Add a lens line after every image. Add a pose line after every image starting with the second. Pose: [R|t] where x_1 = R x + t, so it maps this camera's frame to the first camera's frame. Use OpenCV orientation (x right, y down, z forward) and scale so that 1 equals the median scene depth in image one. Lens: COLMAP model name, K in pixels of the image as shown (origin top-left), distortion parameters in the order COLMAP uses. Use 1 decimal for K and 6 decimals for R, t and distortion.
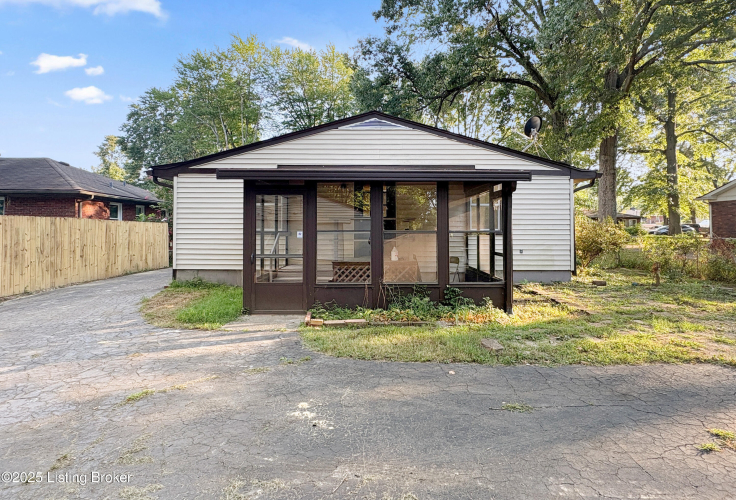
lens RADIAL K [[385.9, 0, 386.8], [0, 385.9, 221.6], [0, 0, 1]] dist [-0.000241, 0.000336]
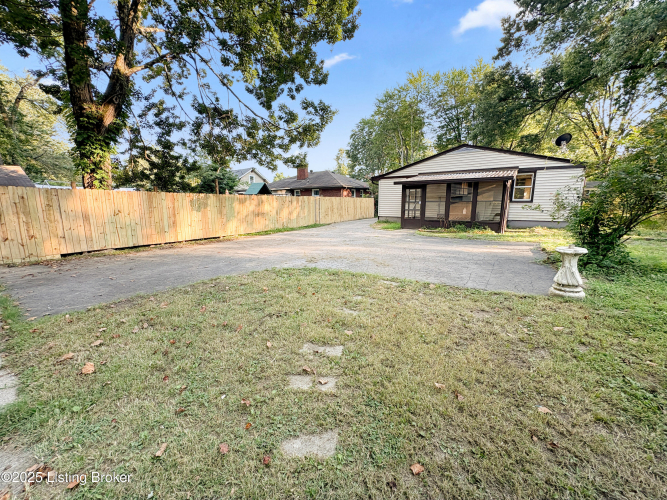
lens RADIAL K [[269.5, 0, 333.5], [0, 269.5, 250.0], [0, 0, 1]] dist [0.000394, 0.000056]
pose [[0.803464, 0.099683, -0.586948, 0.099308], [0.020394, 0.980696, 0.194471, -0.005422], [0.595004, -0.168220, 0.785922, -0.216886]]
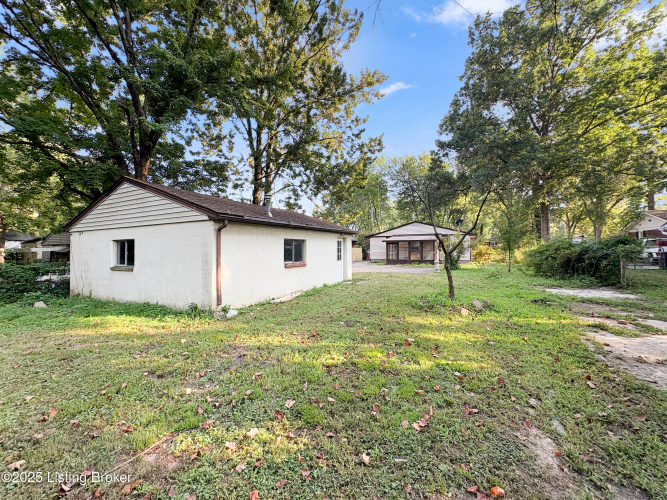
lens RADIAL K [[269.5, 0, 333.5], [0, 269.5, 250.0], [0, 0, 1]] dist [0.000394, 0.000056]
pose [[0.870413, -0.005836, -0.492288, 0.194406], [0.021847, 0.999403, 0.026780, -0.024186], [0.491837, -0.034065, 0.870021, -0.609158]]
